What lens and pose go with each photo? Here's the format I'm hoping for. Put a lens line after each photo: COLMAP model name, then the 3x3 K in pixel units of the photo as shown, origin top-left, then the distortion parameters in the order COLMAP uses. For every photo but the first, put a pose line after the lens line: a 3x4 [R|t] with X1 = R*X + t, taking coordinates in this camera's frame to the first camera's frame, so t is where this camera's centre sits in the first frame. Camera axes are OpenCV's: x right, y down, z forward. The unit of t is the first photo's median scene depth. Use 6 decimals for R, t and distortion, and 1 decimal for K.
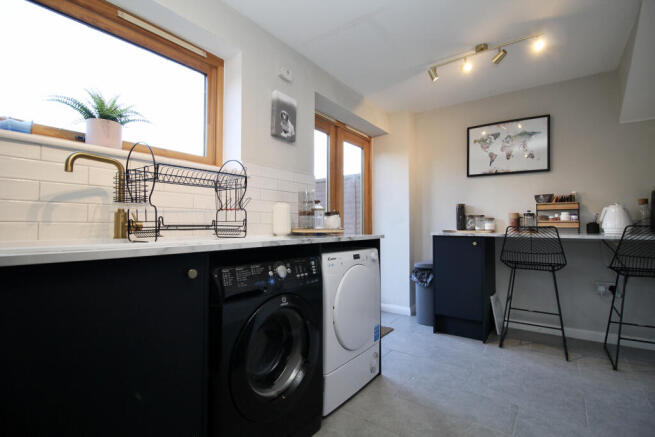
lens RADIAL K [[299.4, 0, 333.7], [0, 299.4, 219.2], [0, 0, 1]] dist [-0.027248, -0.000404]
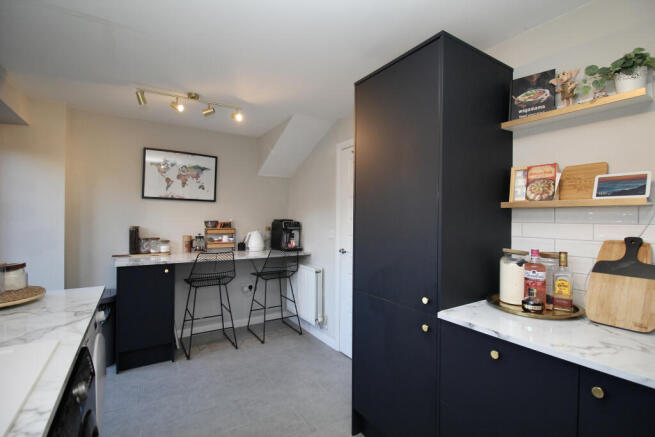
lens RADIAL K [[299.4, 0, 333.7], [0, 299.4, 219.2], [0, 0, 1]] dist [-0.027248, -0.000404]
pose [[0.349584, 0.001520, 0.936904, -0.271881], [-0.026210, 0.999623, 0.008158, -0.113999], [-0.936538, -0.027408, 0.349492, 0.089329]]
